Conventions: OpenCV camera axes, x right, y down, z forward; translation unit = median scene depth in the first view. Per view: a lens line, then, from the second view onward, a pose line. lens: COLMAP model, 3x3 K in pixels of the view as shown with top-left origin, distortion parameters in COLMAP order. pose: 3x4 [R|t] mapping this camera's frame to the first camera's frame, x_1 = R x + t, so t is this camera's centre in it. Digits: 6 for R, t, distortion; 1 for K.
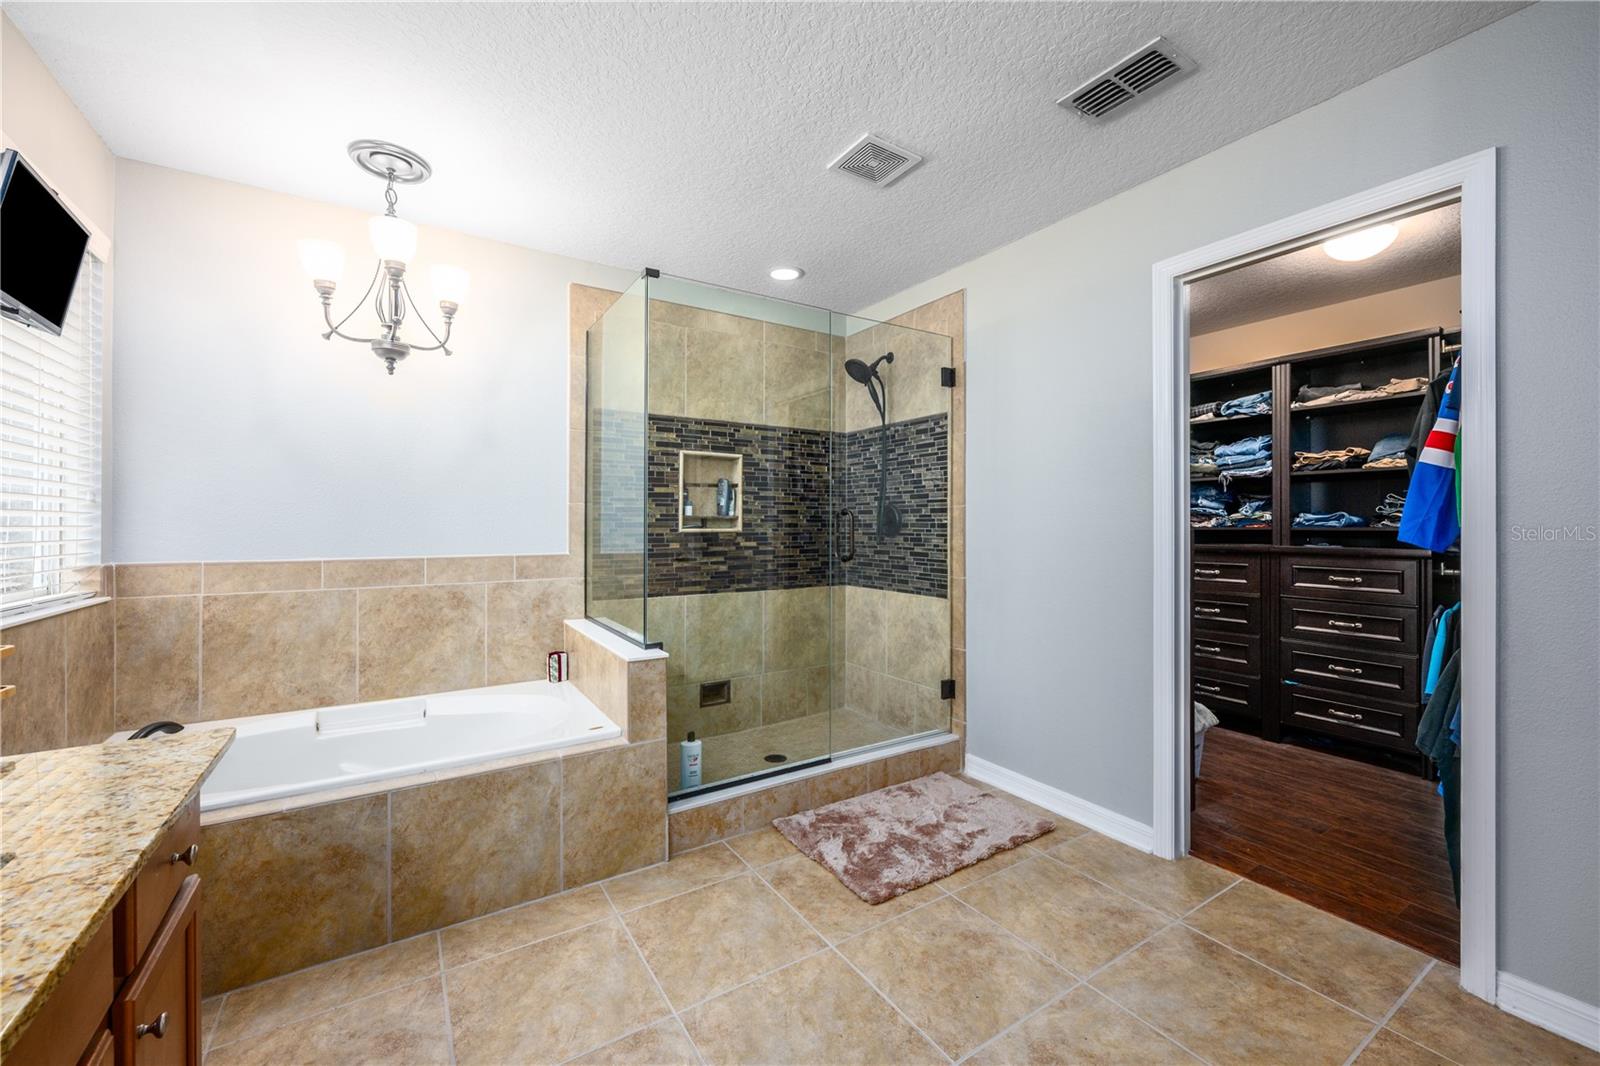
lens RADIAL K [[634.1, 0, 798.8], [0, 634.1, 524.0], [0, 0, 1]] dist [-0.001030, 0.000094]
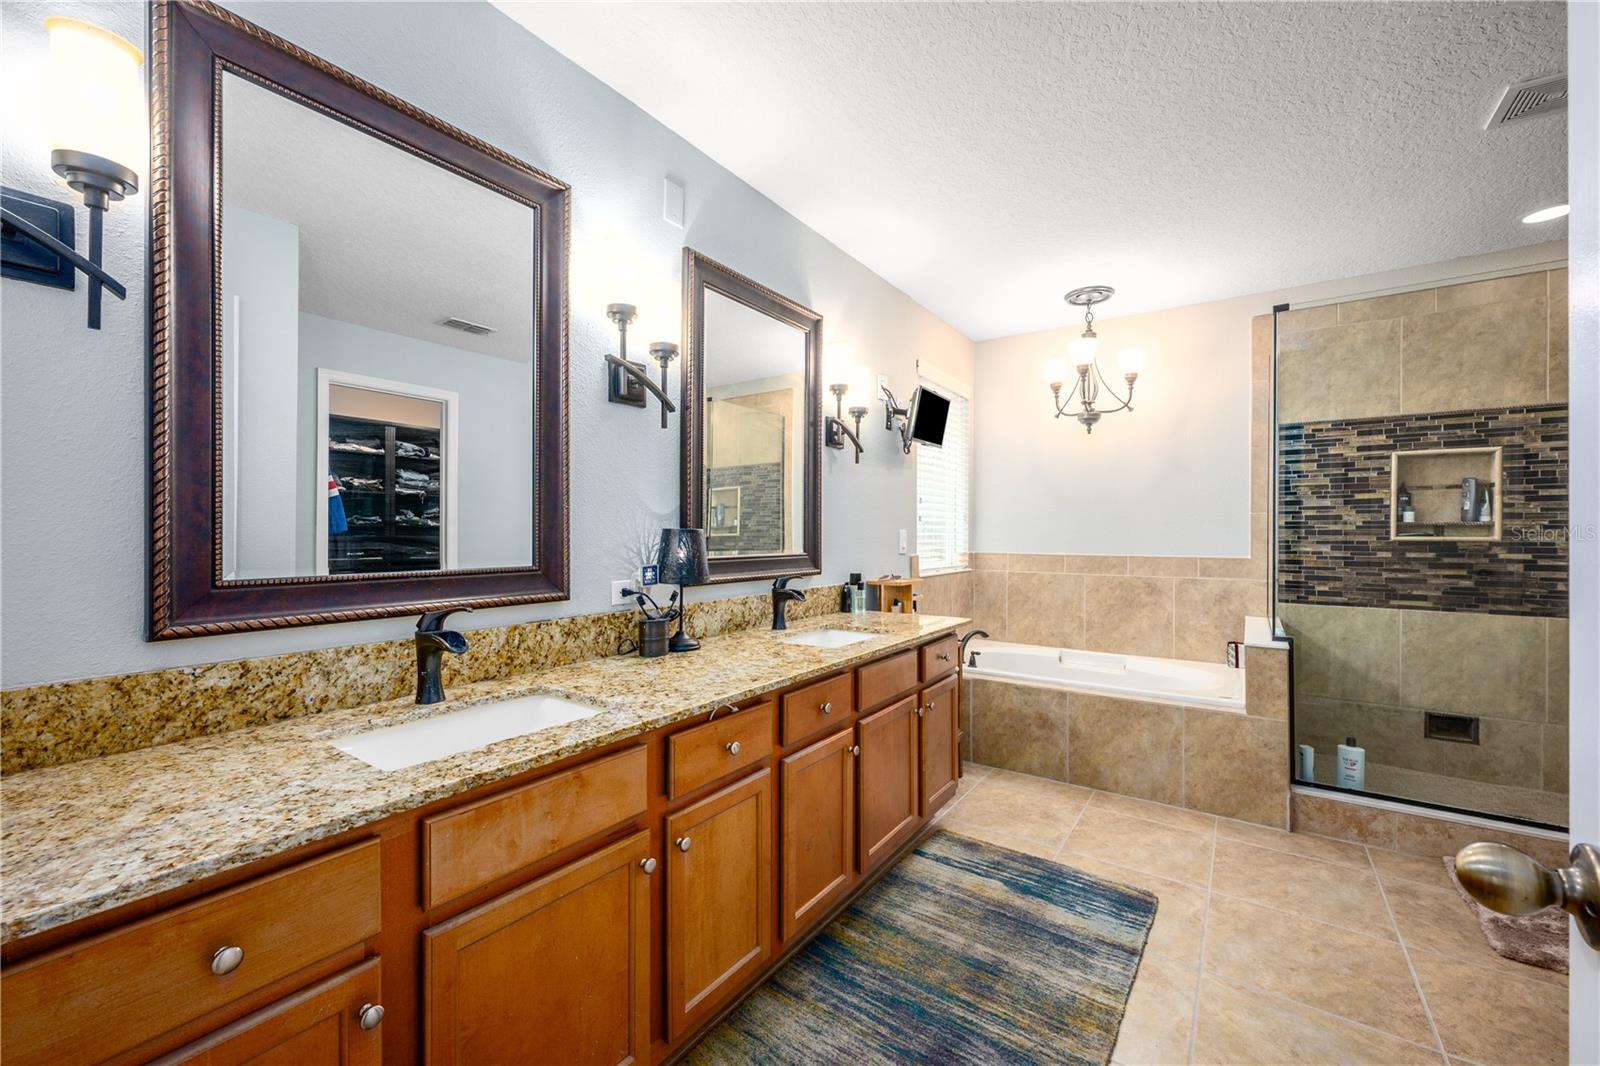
lens RADIAL K [[634.1, 0, 798.8], [0, 634.1, 524.0], [0, 0, 1]] dist [-0.001030, 0.000094]
pose [[0.377035, -0.013466, -0.926101, 0.413295], [-0.002293, 0.999878, -0.015472, 0.006414], [0.926196, 0.007957, 0.376958, -0.184754]]
